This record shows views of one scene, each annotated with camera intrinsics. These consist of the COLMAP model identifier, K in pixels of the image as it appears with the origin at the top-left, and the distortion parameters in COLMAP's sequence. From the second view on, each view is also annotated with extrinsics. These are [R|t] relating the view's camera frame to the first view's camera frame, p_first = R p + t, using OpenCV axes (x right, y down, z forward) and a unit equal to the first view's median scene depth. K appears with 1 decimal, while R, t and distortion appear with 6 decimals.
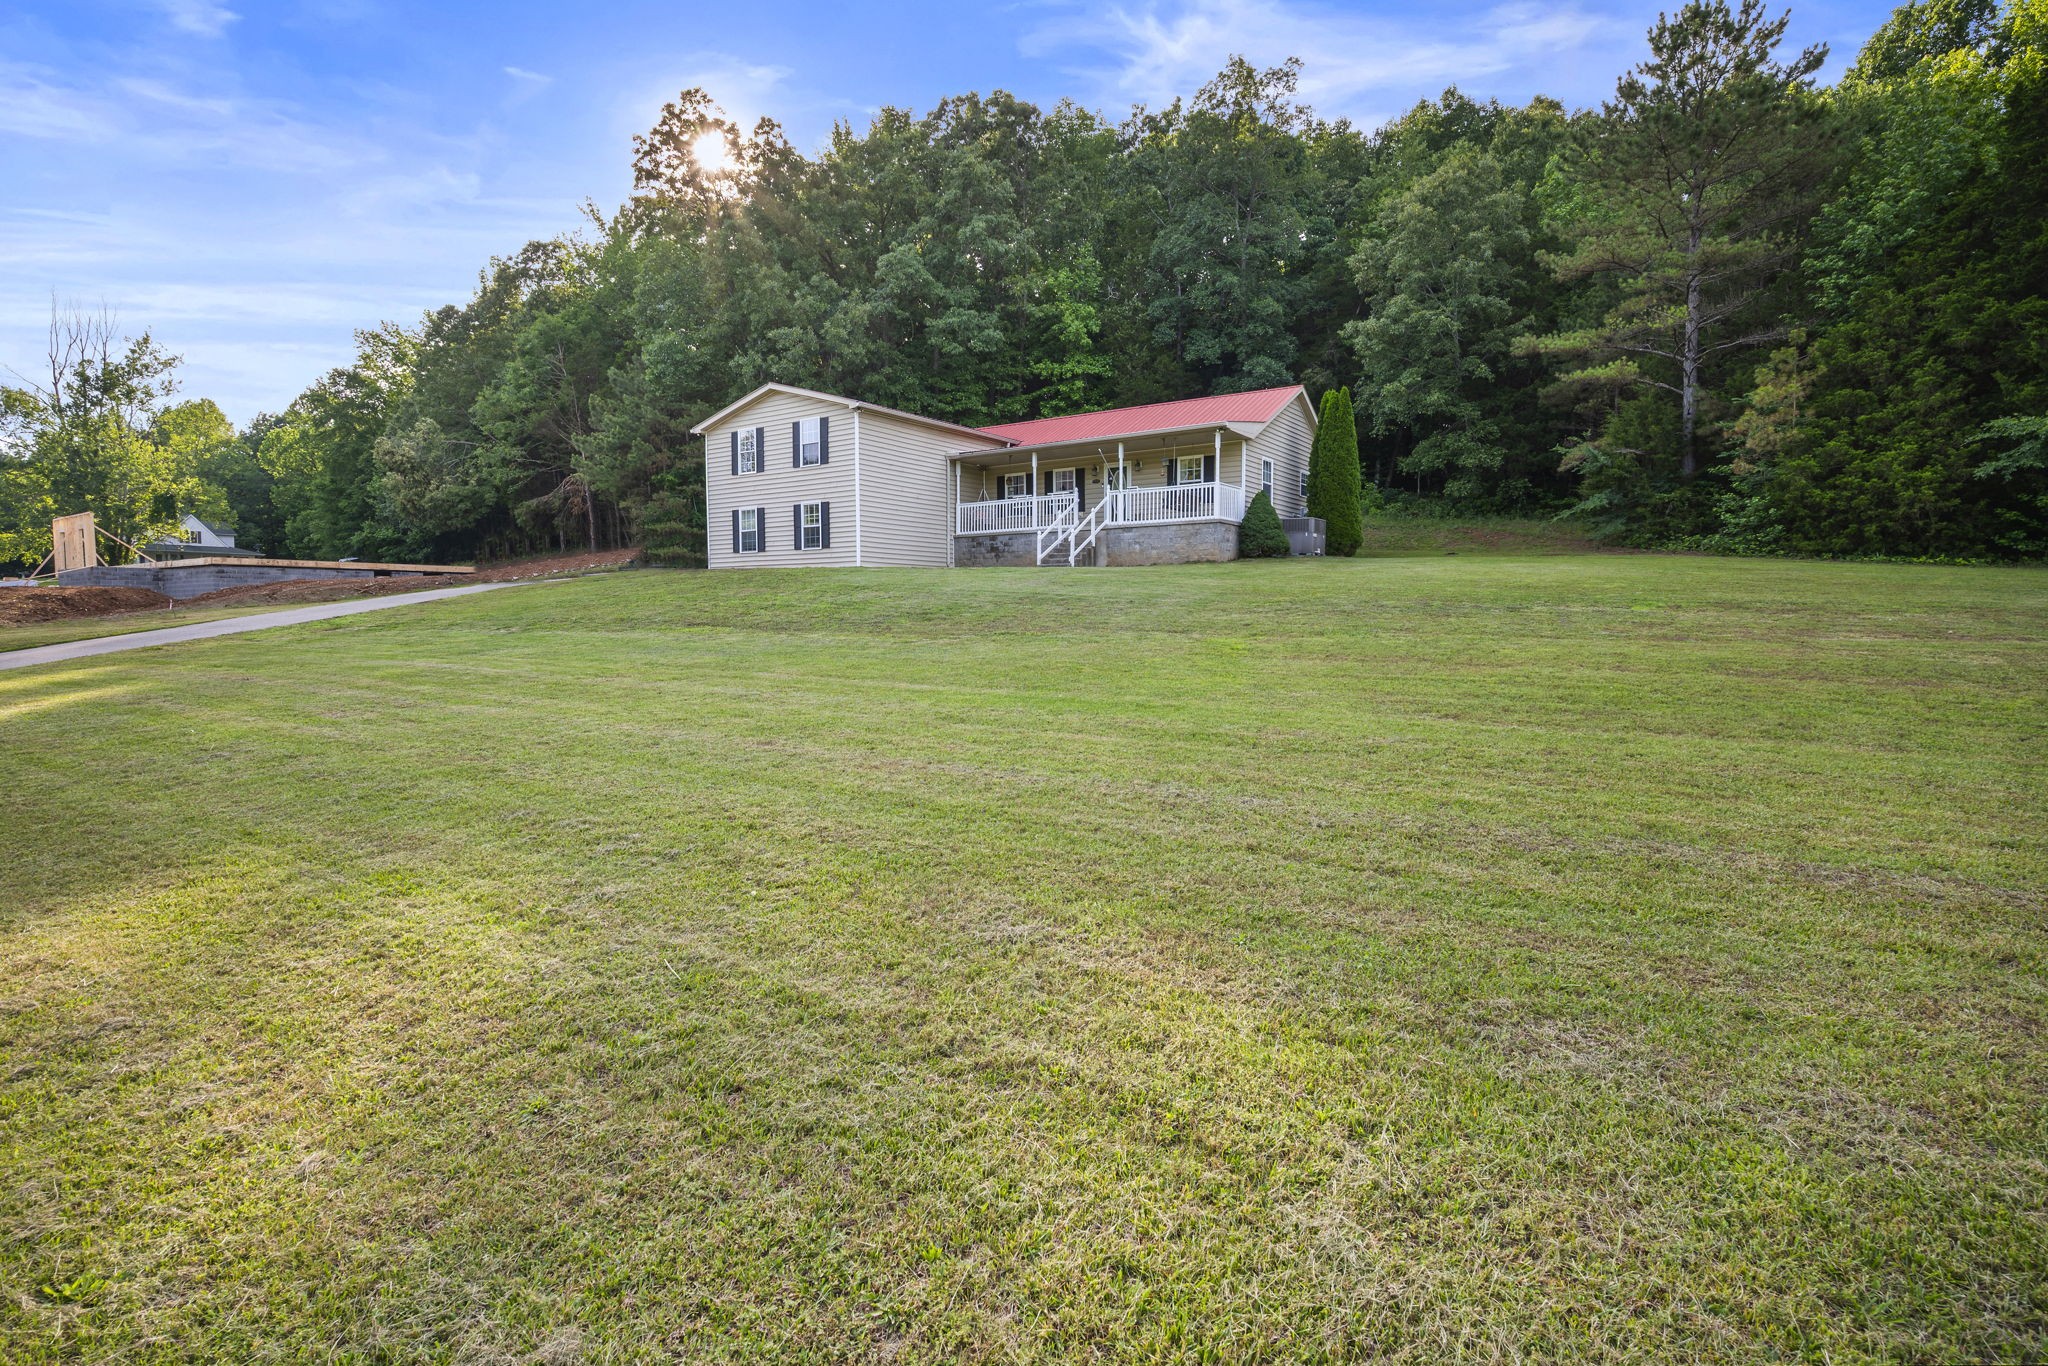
lens RADIAL K [[998.6, 0, 1015.1], [0, 998.6, 679.7], [0, 0, 1]] dist [-0.001963, 0.001461]
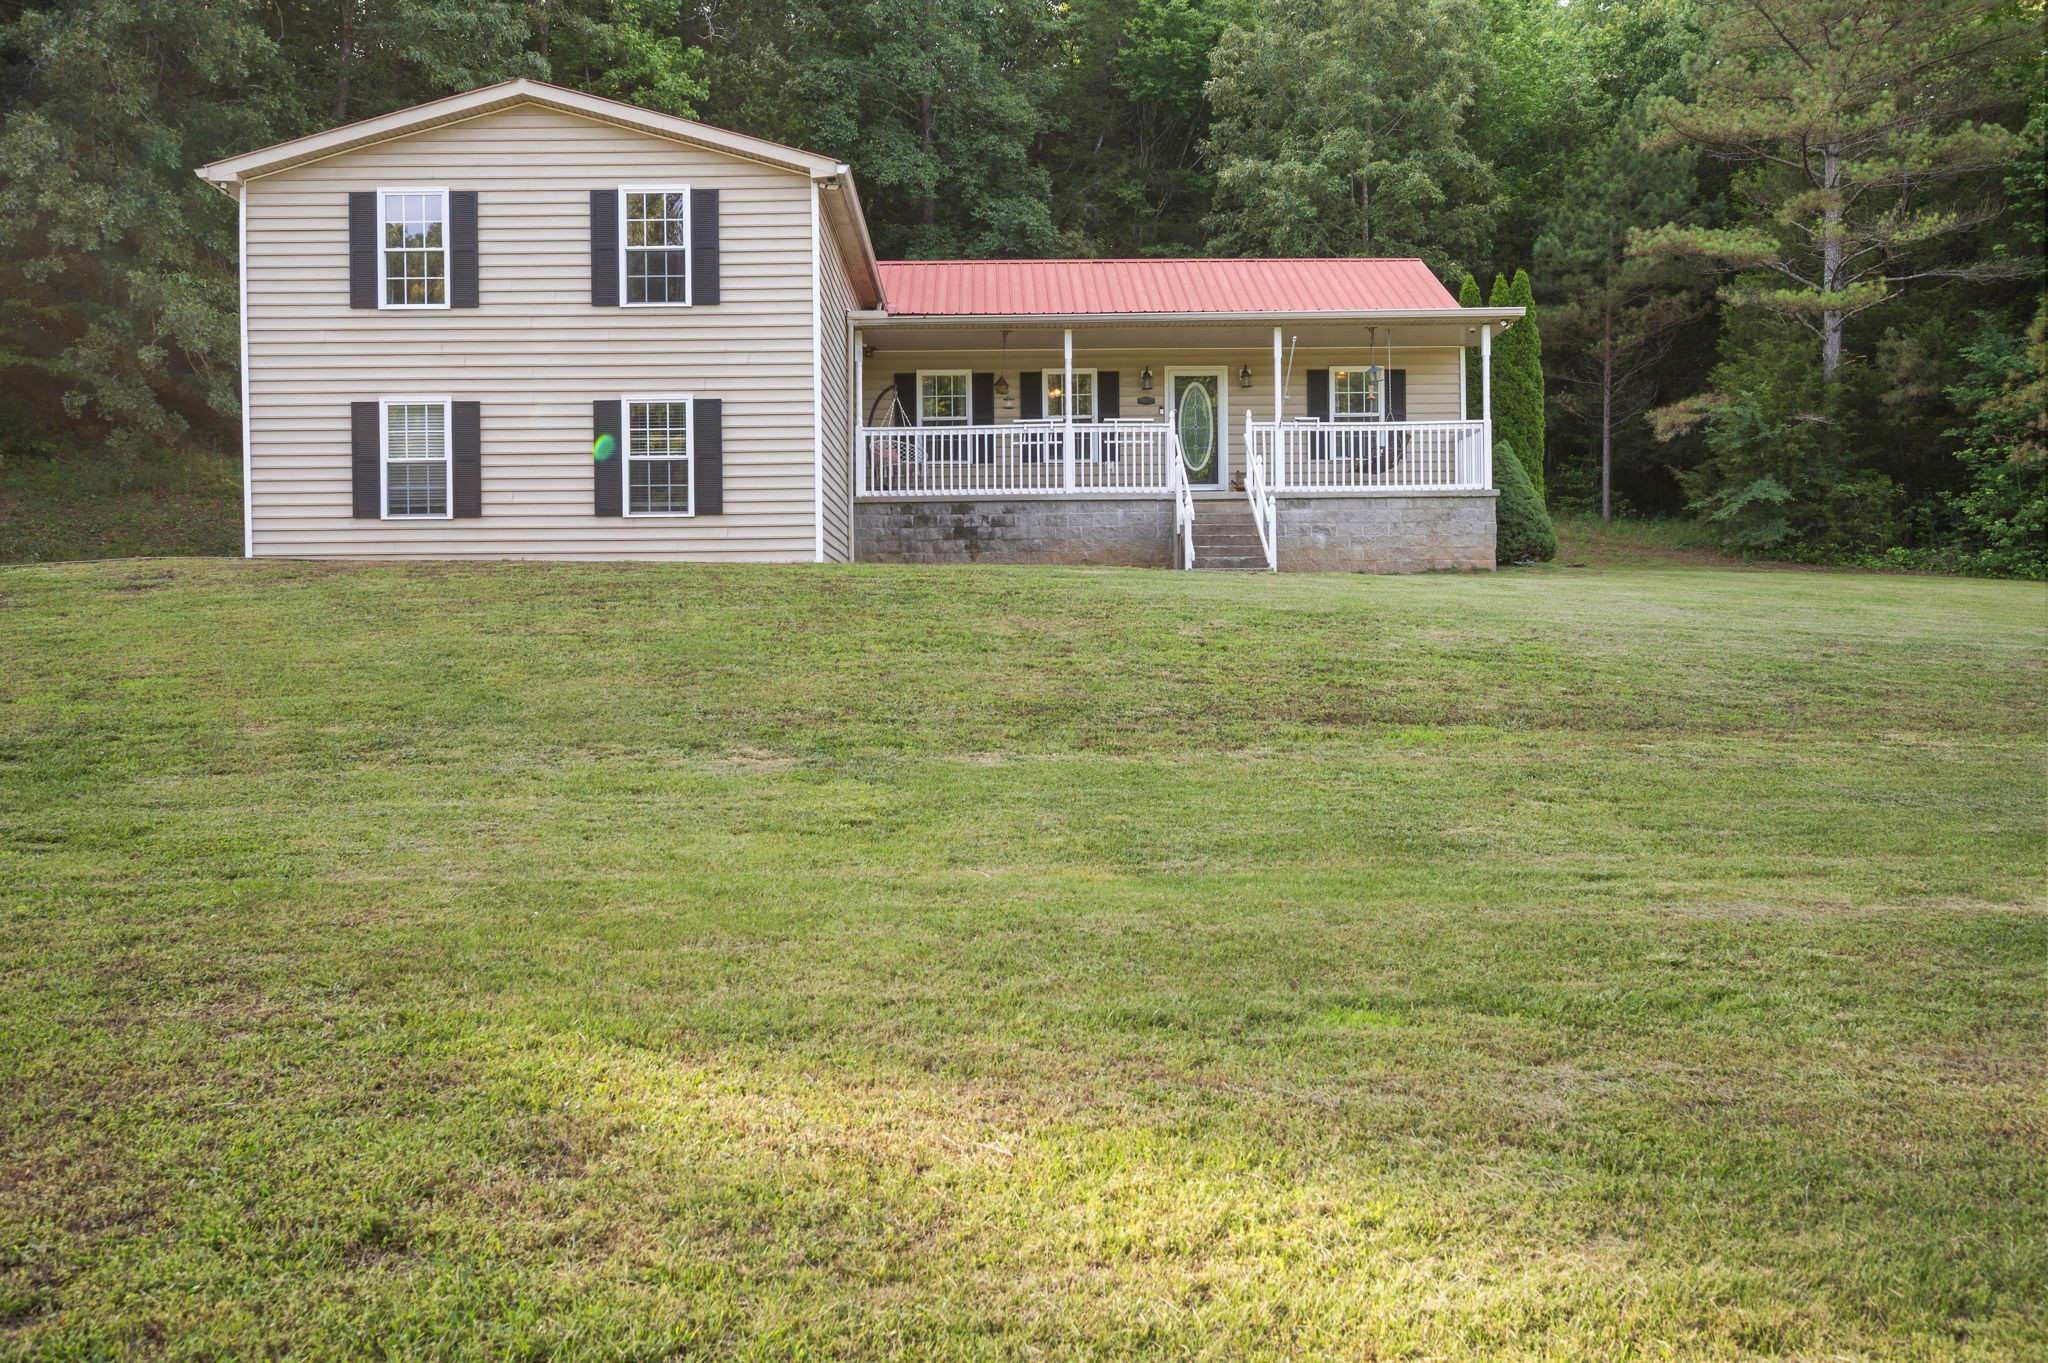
lens RADIAL K [[1767.7, 0, 980.3], [0, 1767.7, 688.5], [0, 0, 1]] dist [-0.006646, 0.003045]
pose [[0.814487, -0.016622, 0.579944, -0.412935], [0.047459, 0.998148, -0.038044, -0.025234], [-0.578238, 0.058509, 0.813768, 0.299669]]
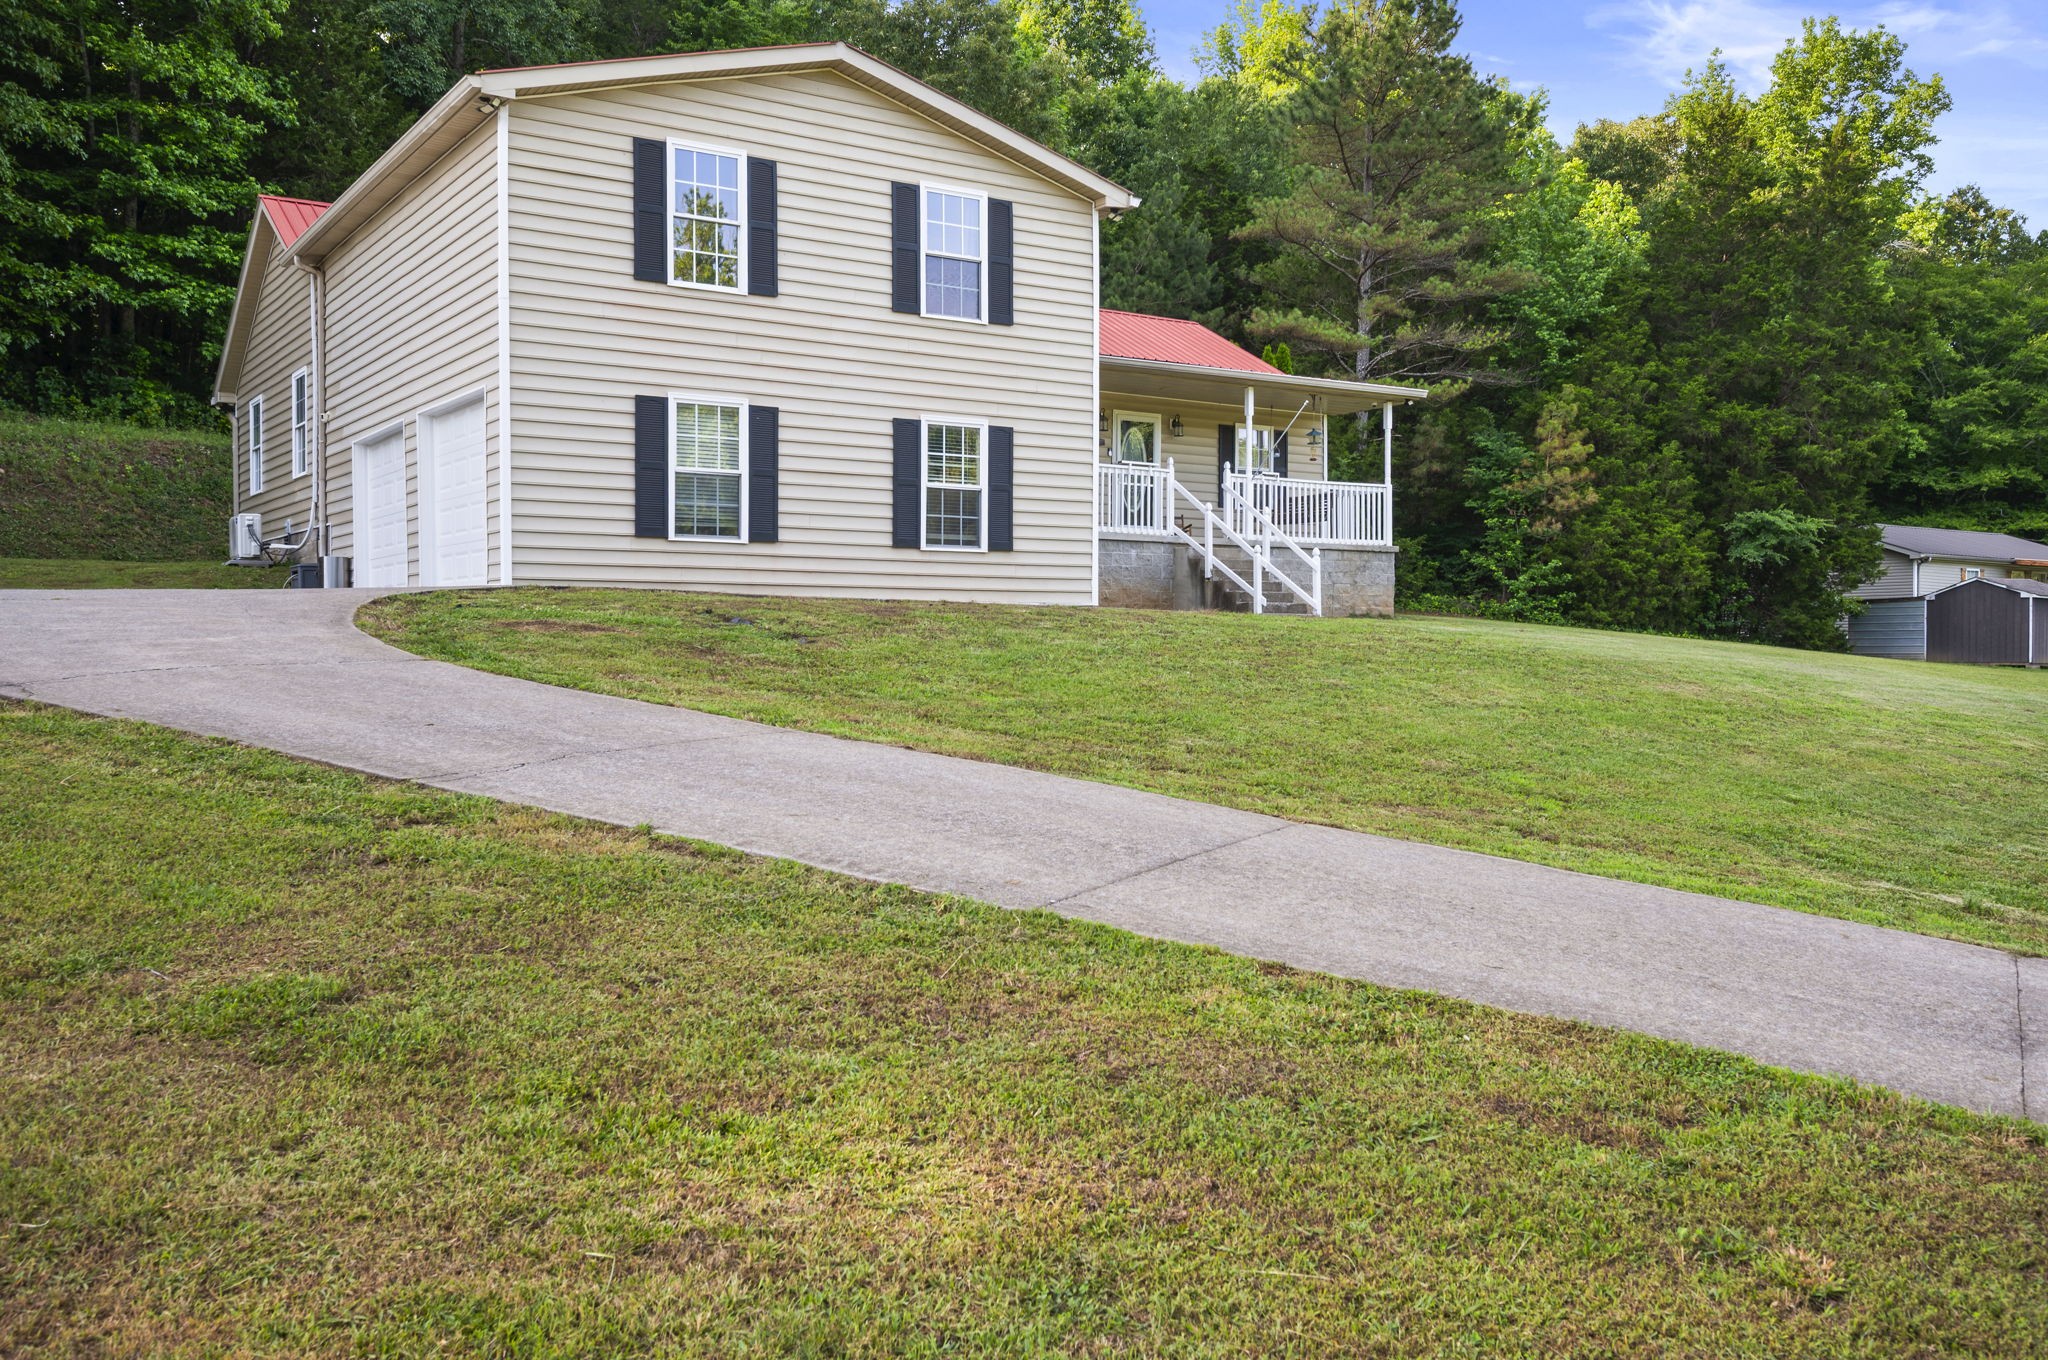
lens RADIAL K [[1767.7, 0, 1026.0], [0, 1767.7, 689.4], [0, 0, 1]] dist [-0.006646, 0.003045]
pose [[0.351329, -0.019685, 0.936045, -0.645126], [0.062466, 0.998044, -0.002457, -0.063847], [-0.934166, 0.059334, 0.351871, 0.619351]]
